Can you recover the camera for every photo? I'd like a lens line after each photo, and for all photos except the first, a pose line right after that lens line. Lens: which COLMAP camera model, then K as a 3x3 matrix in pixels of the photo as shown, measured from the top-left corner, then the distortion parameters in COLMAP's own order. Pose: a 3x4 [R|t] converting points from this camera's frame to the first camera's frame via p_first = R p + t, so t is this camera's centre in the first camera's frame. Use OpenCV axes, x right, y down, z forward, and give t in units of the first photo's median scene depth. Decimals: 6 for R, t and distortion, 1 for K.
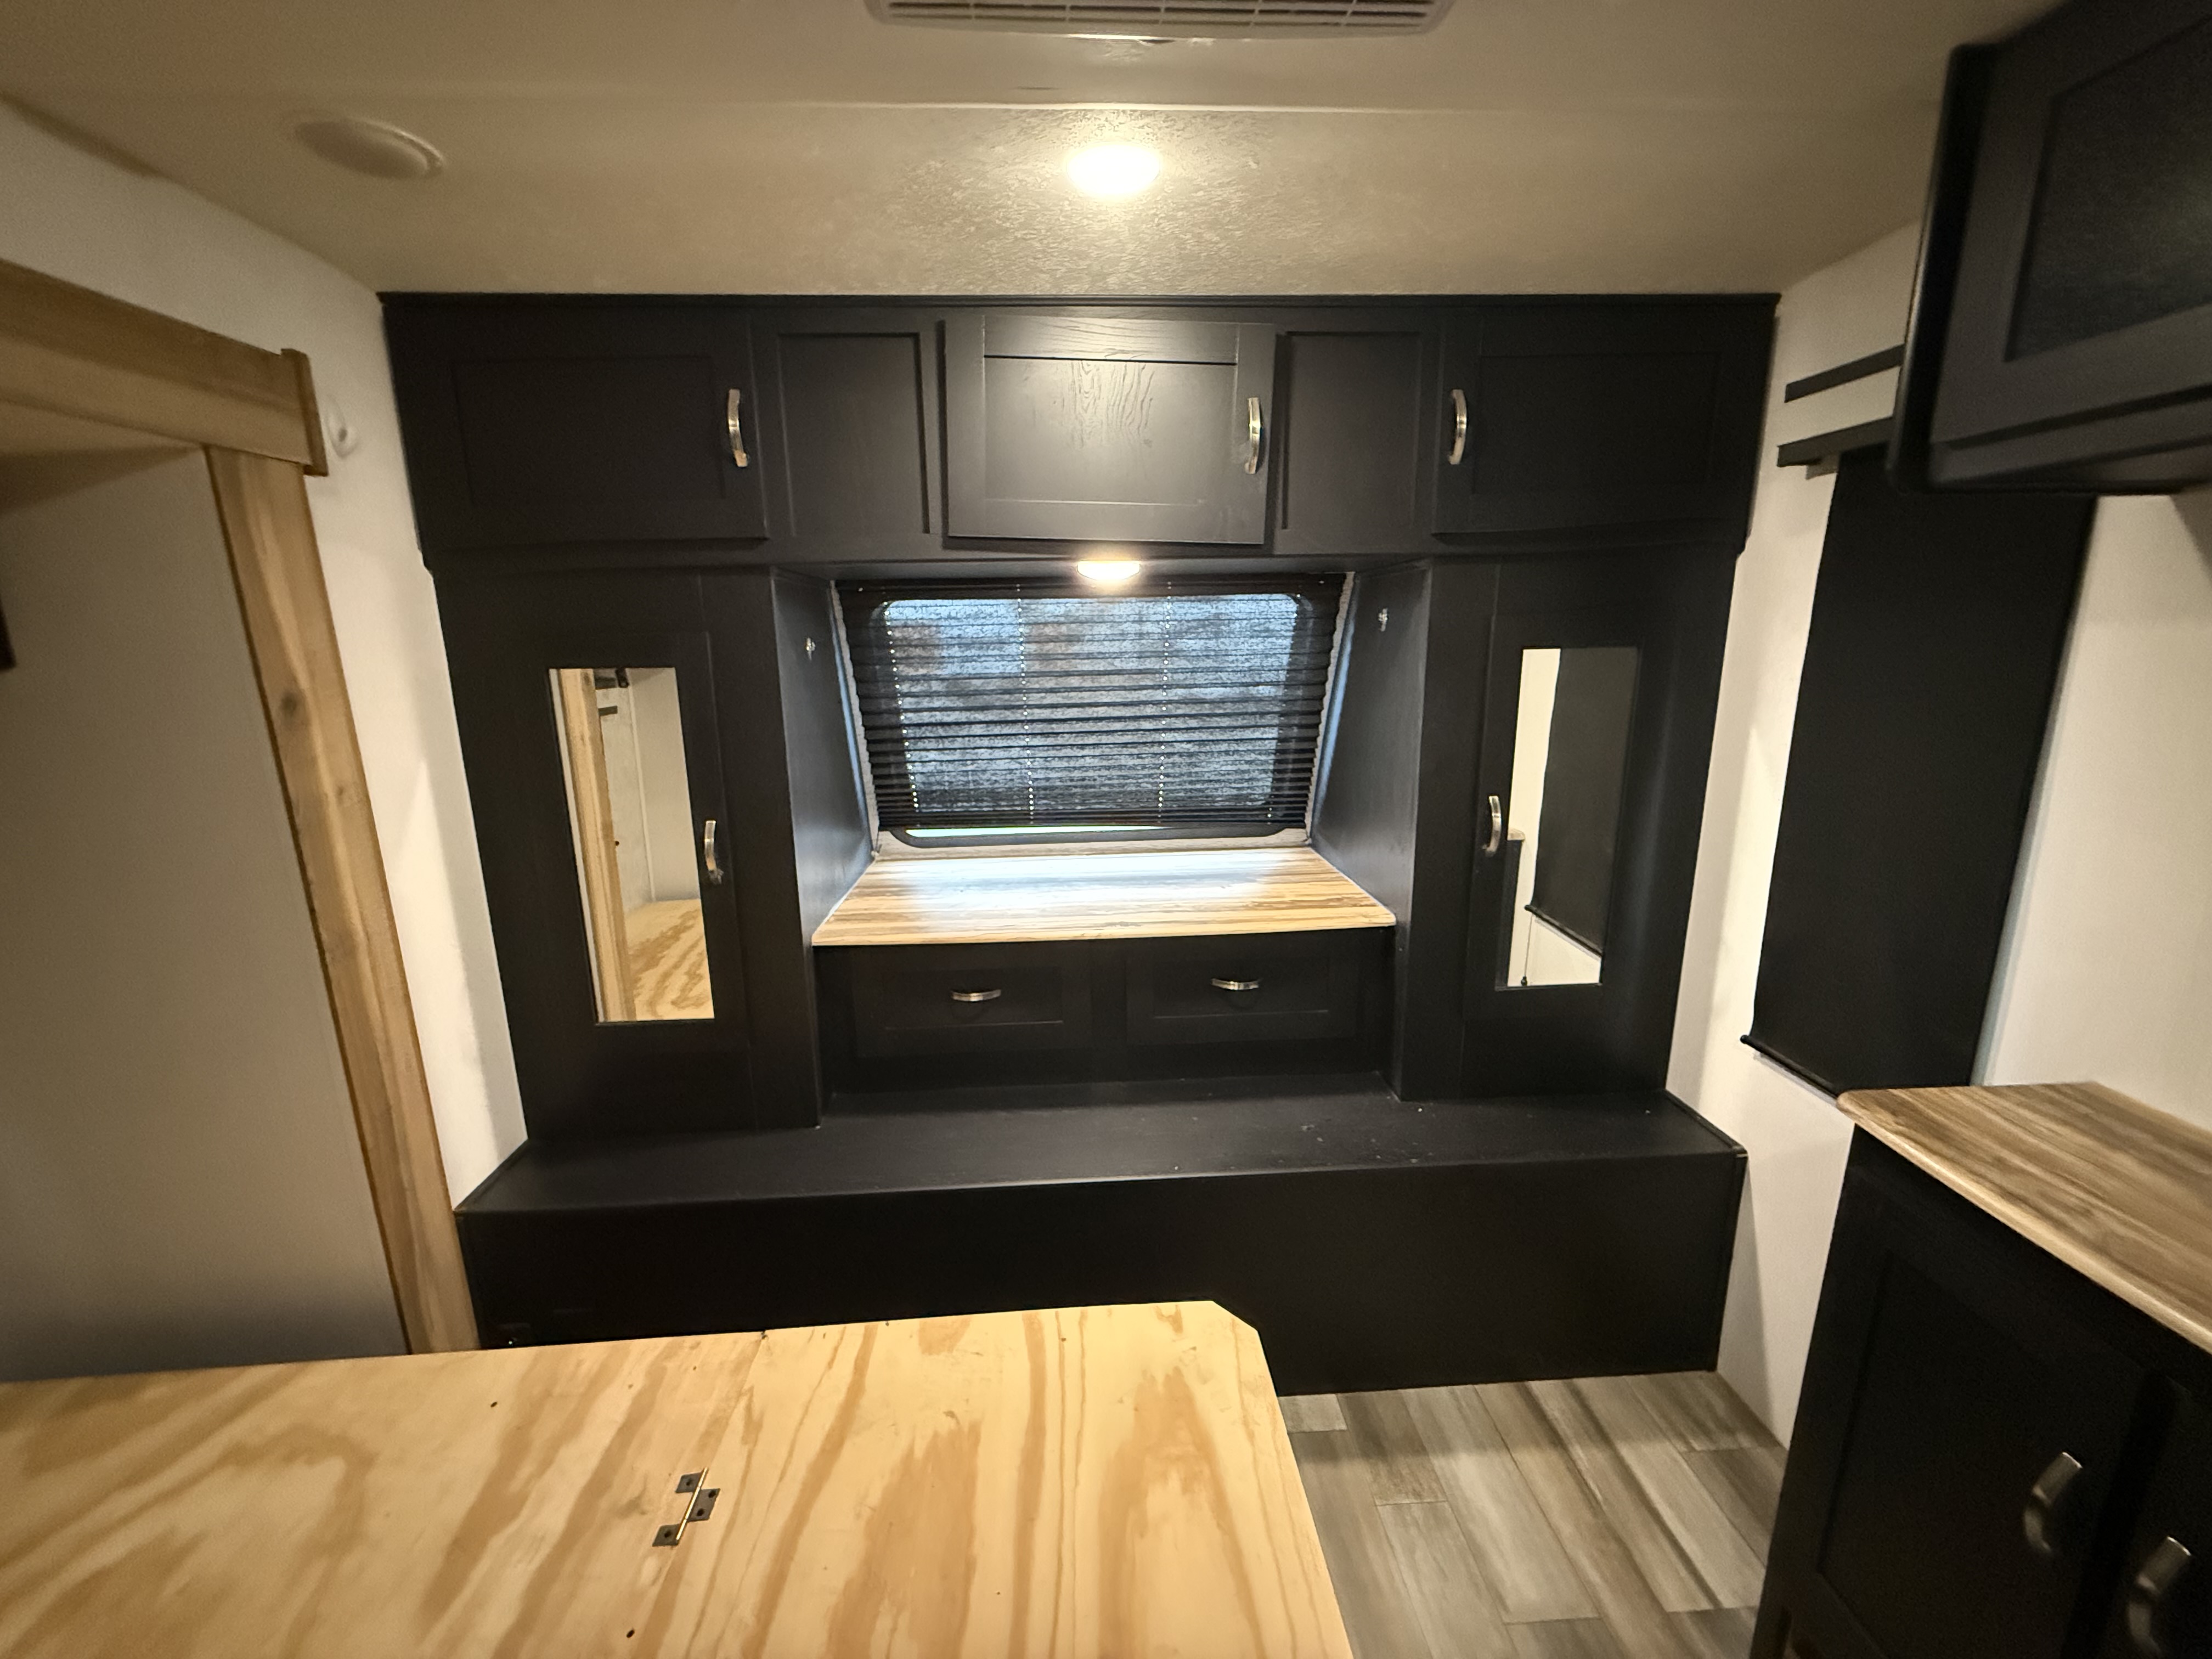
lens RADIAL K [[882.4, 0, 1102.3], [0, 882.4, 826.9], [0, 0, 1]] dist [-0.000182, 0.000806]
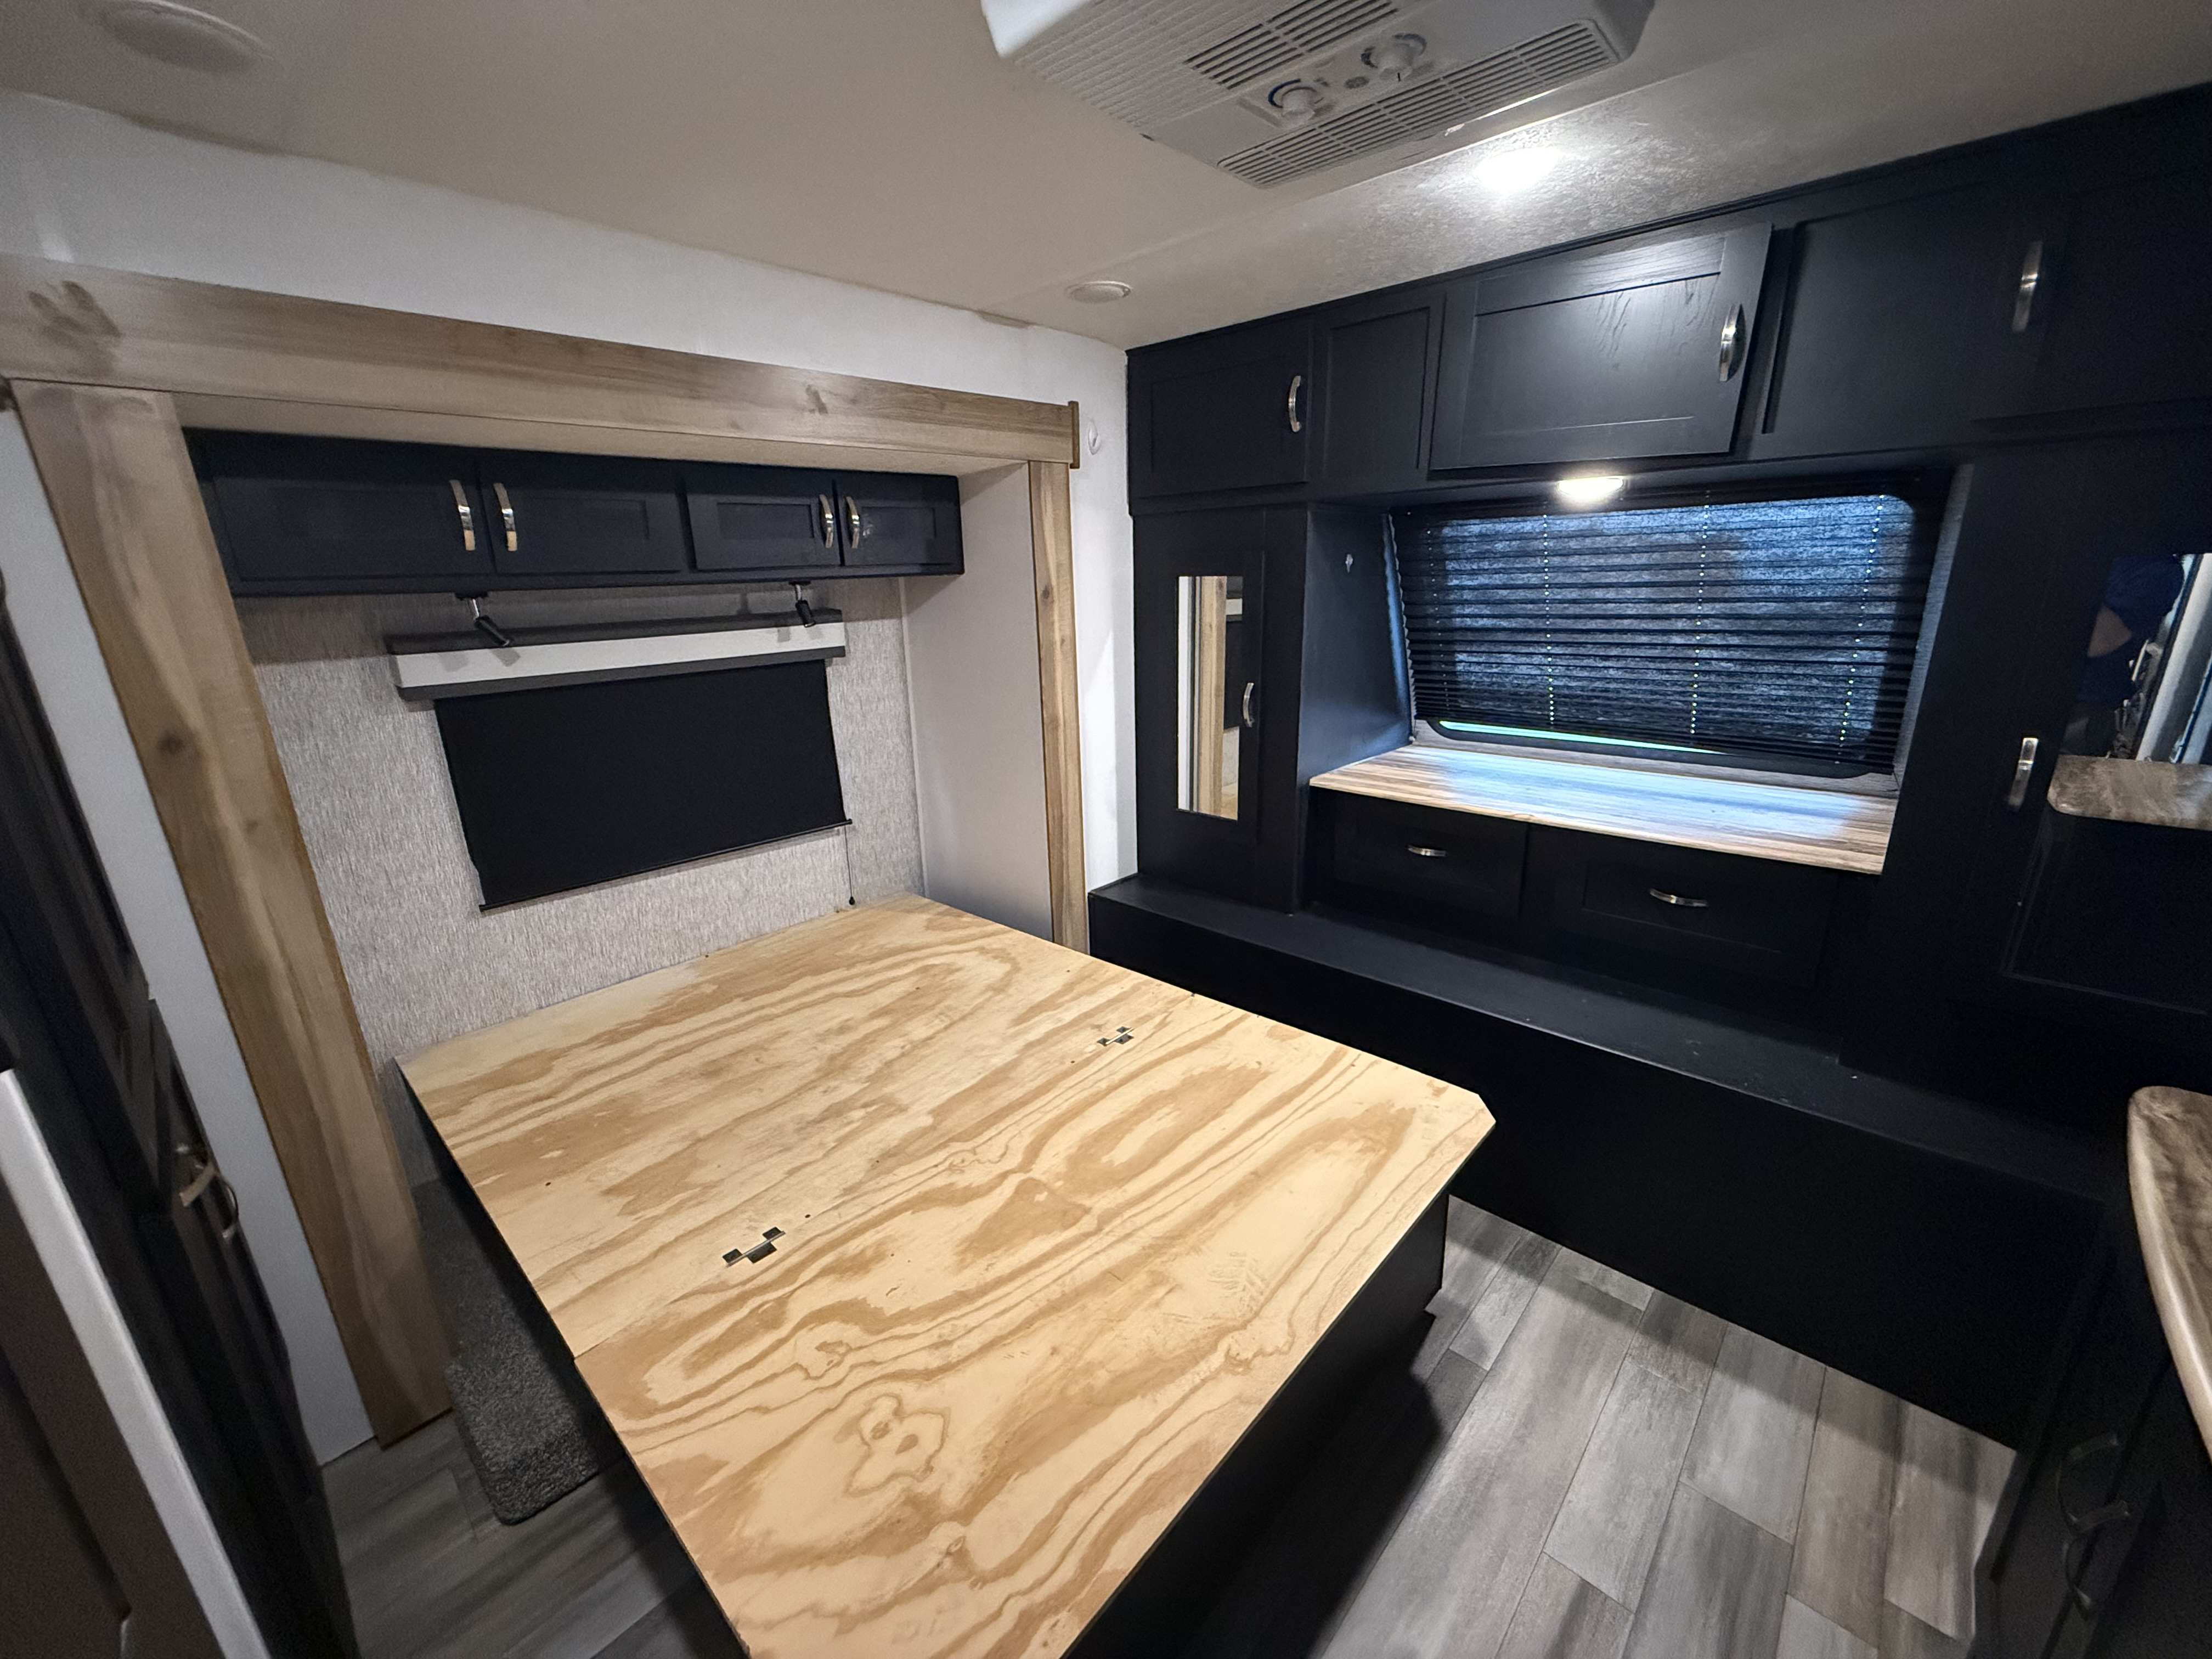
lens RADIAL K [[882.4, 0, 1102.3], [0, 882.4, 826.9], [0, 0, 1]] dist [-0.000182, 0.000806]
pose [[0.692140, 0.199839, -0.693547, 0.403325], [-0.139236, 0.979825, 0.143374, 0.046108], [0.708206, -0.002668, 0.706001, -0.186839]]
